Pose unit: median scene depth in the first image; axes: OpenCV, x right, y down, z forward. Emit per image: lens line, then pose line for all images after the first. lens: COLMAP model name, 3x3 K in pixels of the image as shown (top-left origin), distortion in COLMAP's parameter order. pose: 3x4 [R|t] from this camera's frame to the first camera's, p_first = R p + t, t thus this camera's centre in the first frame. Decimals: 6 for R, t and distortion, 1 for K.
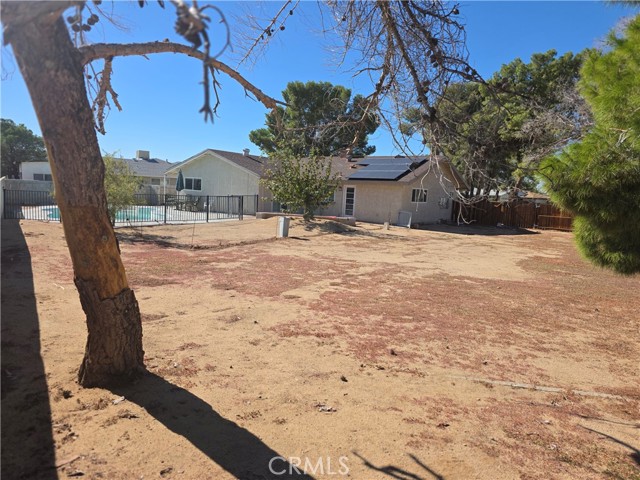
lens RADIAL K [[426.3, 0, 323.0], [0, 426.3, 242.5], [0, 0, 1]] dist [0.047795, -0.038445]
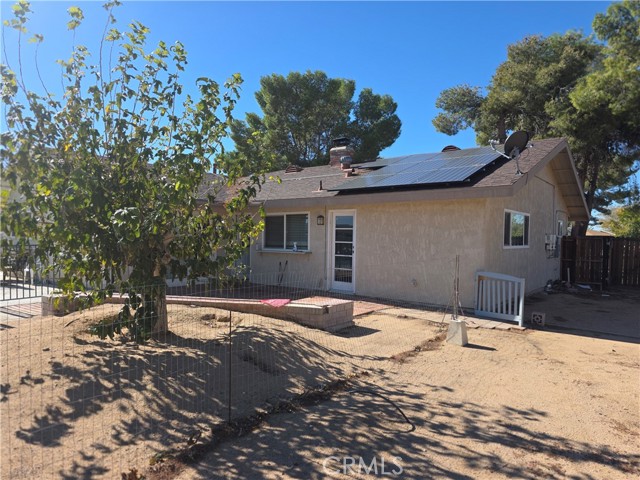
lens RADIAL K [[426.3, 0, 315.6], [0, 426.3, 242.1], [0, 0, 1]] dist [0.047795, -0.038445]
pose [[0.997611, -0.030717, -0.061876, 0.043919], [0.023586, 0.993332, -0.112850, -0.040873], [0.064930, 0.111121, 0.991684, 0.419416]]
